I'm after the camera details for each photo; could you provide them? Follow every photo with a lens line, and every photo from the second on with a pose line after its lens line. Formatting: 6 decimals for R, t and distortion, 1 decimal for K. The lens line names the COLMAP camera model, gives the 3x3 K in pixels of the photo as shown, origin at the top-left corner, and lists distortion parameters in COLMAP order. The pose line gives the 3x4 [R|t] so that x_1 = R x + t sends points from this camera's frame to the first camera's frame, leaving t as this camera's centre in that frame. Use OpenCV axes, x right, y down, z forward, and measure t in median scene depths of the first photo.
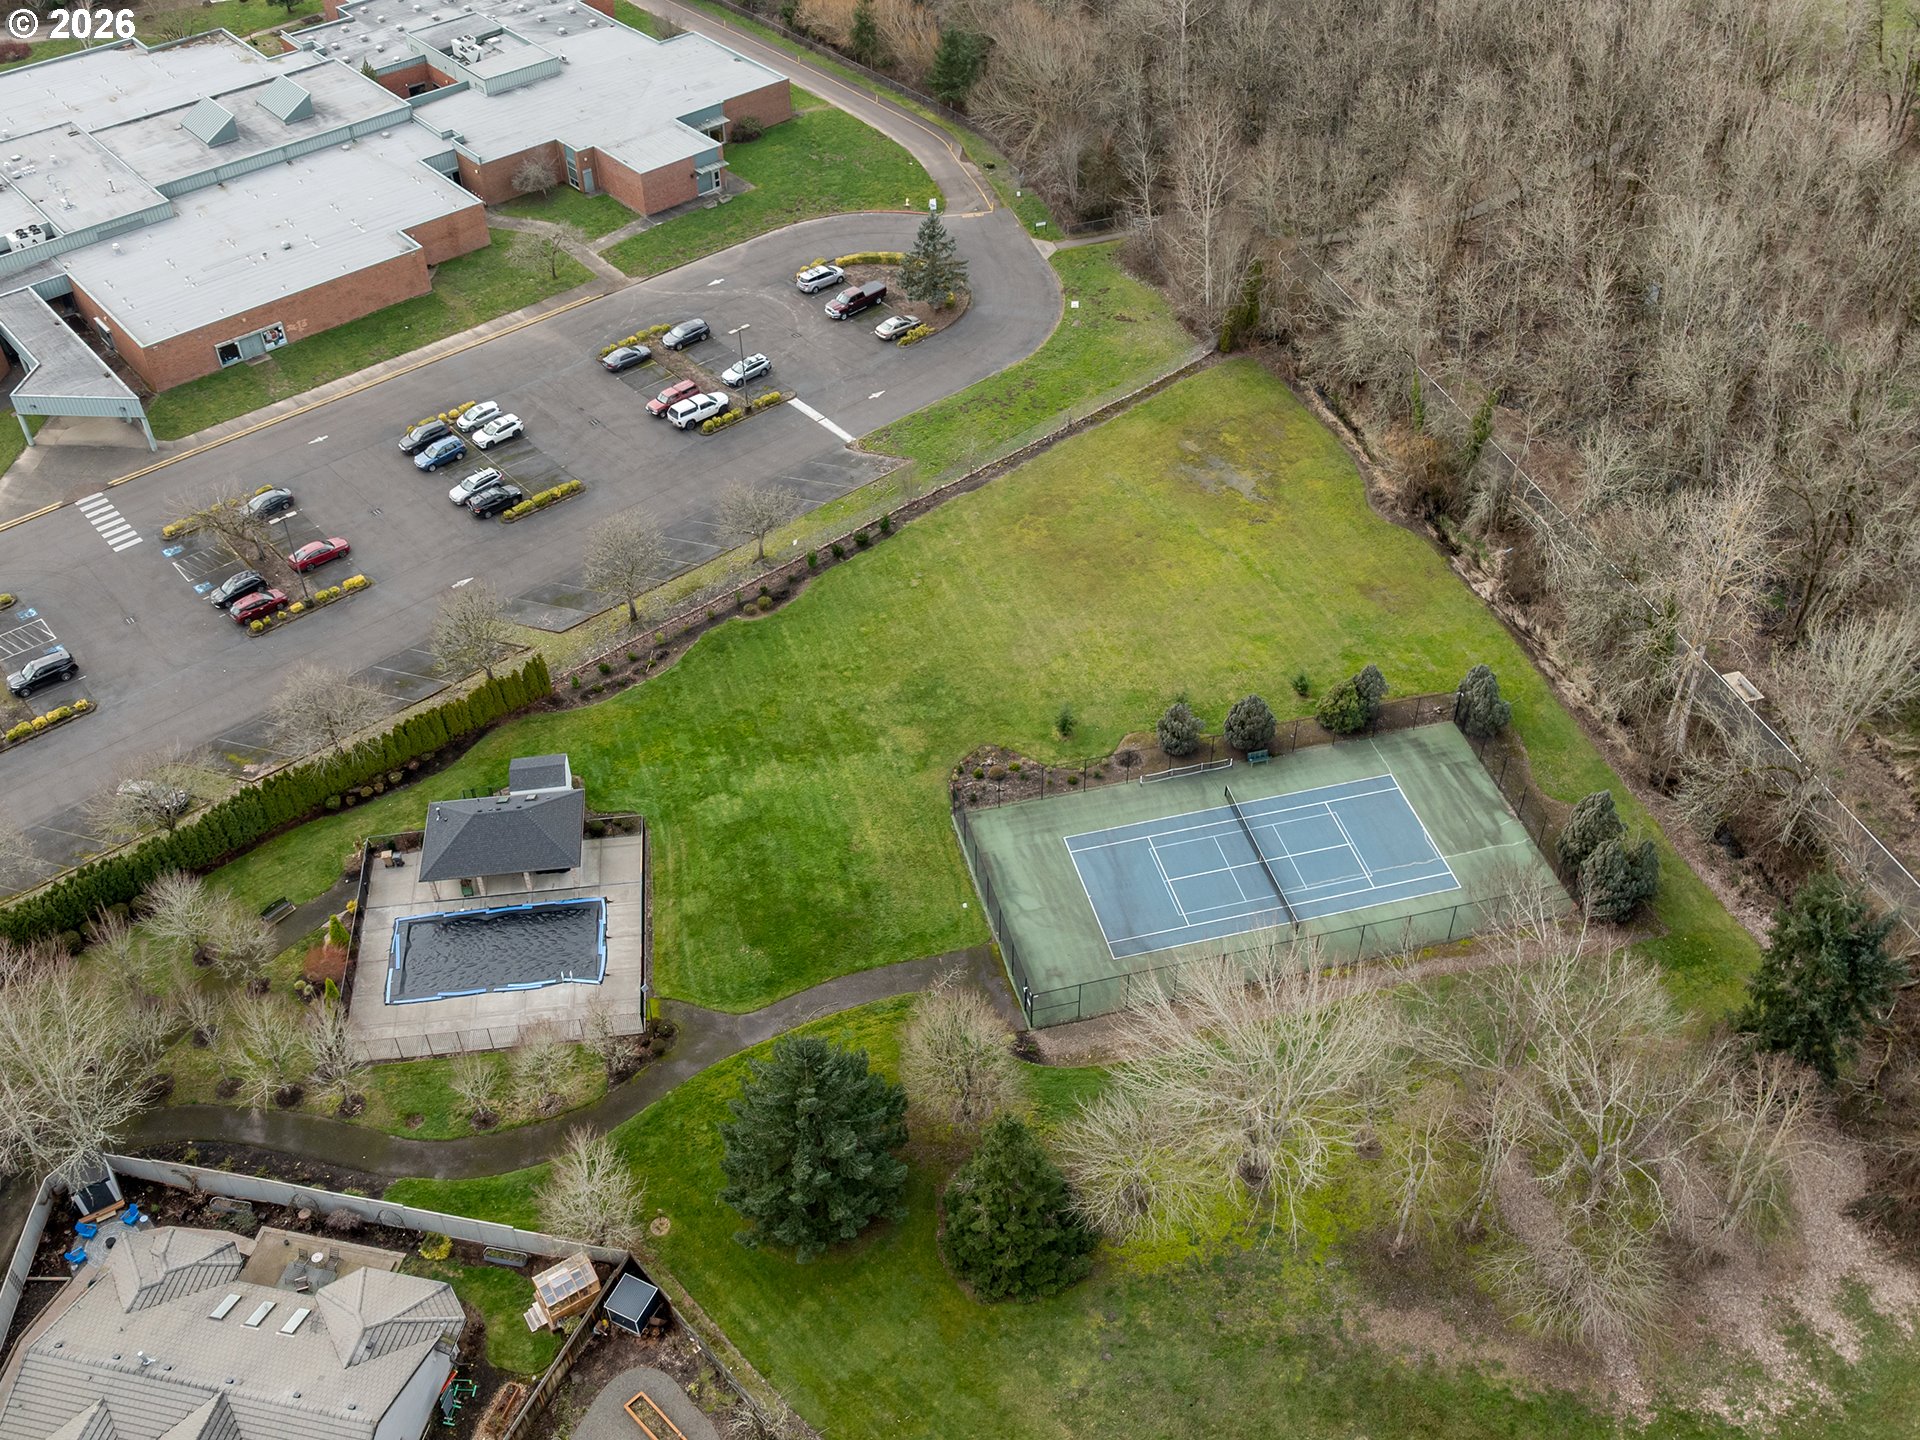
lens RADIAL K [[1808.6, 0, 960.0], [0, 1808.6, 720.0], [0, 0, 1]] dist [-0.007599, -0.025380]
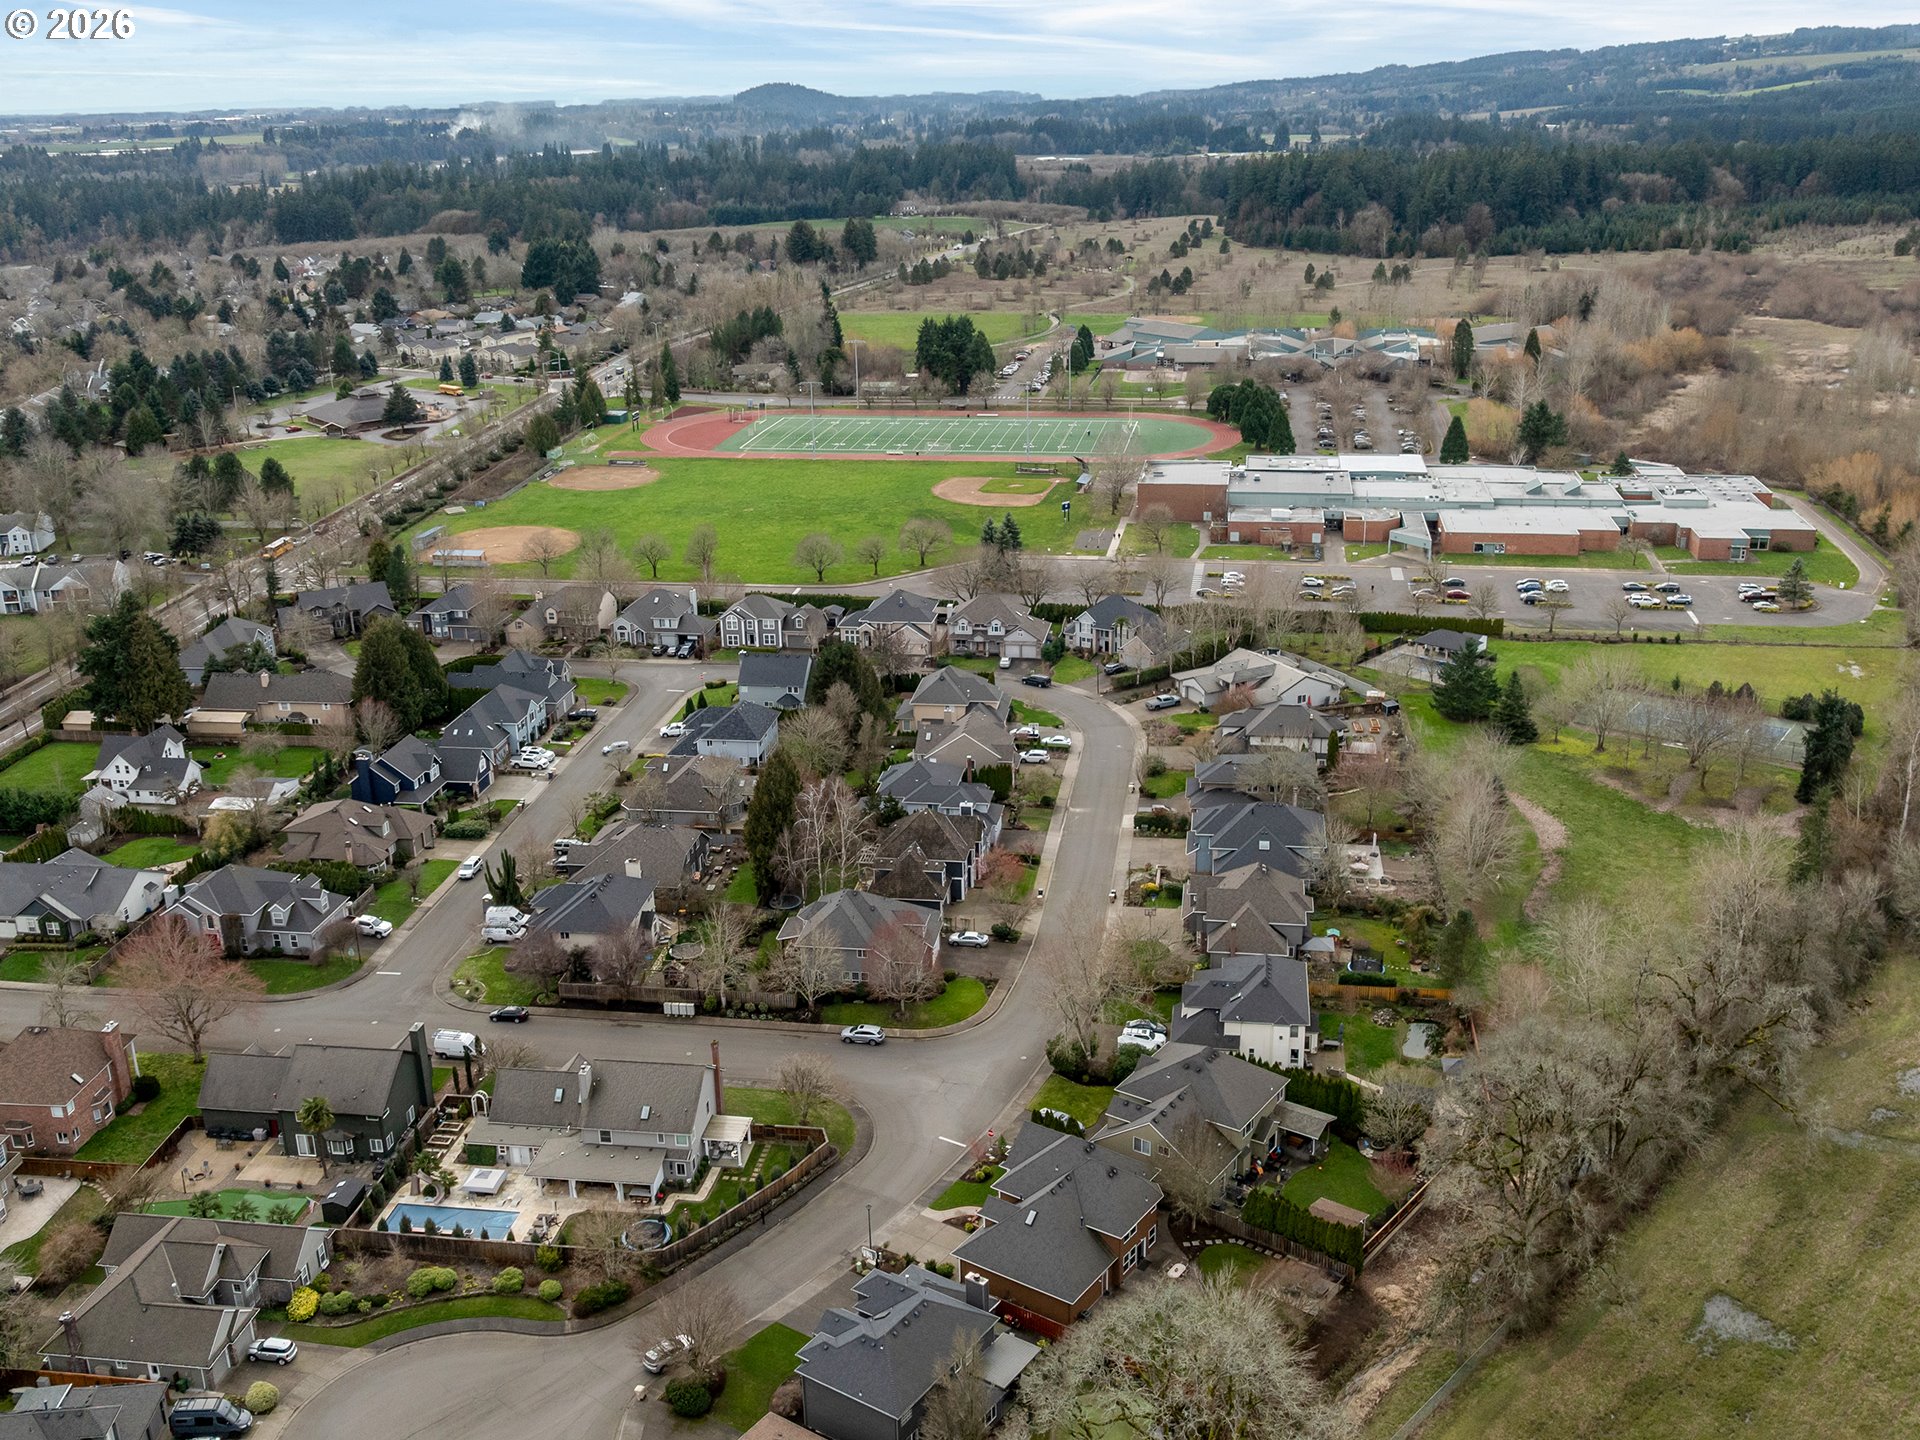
lens RADIAL K [[1808.6, 0, 960.0], [0, 1808.6, 720.0], [0, 0, 1]] dist [-0.007599, -0.025380]
pose [[0.642098, 0.255530, -0.722782, 0.925750], [-0.504147, 0.851014, -0.147004, 0.679115], [0.577534, 0.458780, 0.675260, -0.880570]]
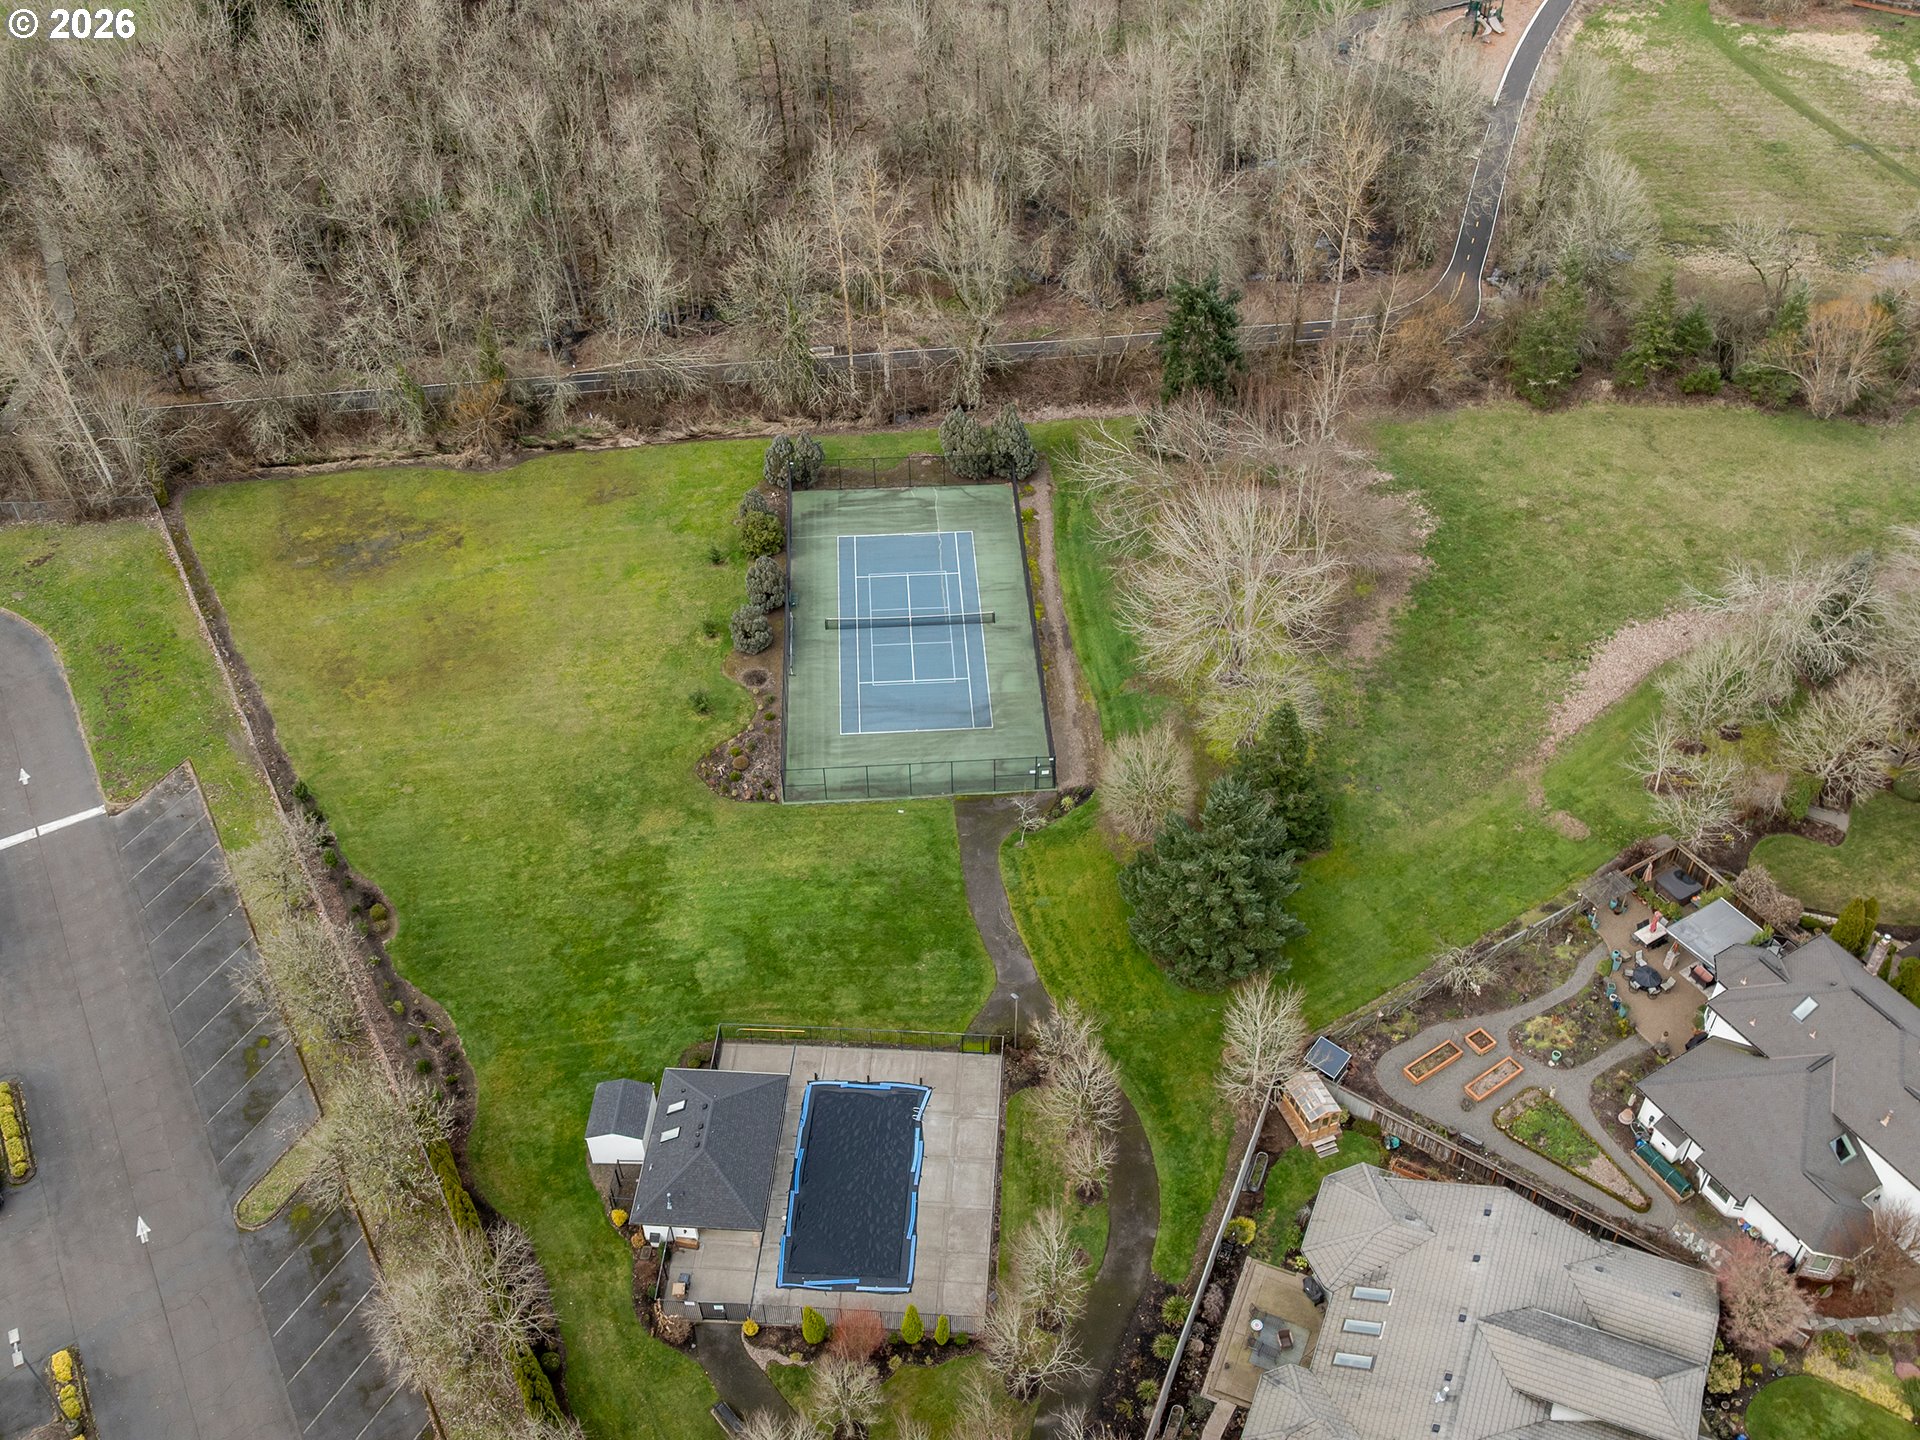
lens RADIAL K [[1808.6, 0, 960.0], [0, 1808.6, 720.0], [0, 0, 1]] dist [-0.007599, -0.025380]
pose [[0.188069, -0.651876, 0.734634, -0.520519], [0.664949, 0.634991, 0.393229, -0.230083], [-0.722822, 0.414540, 0.552887, 0.264574]]
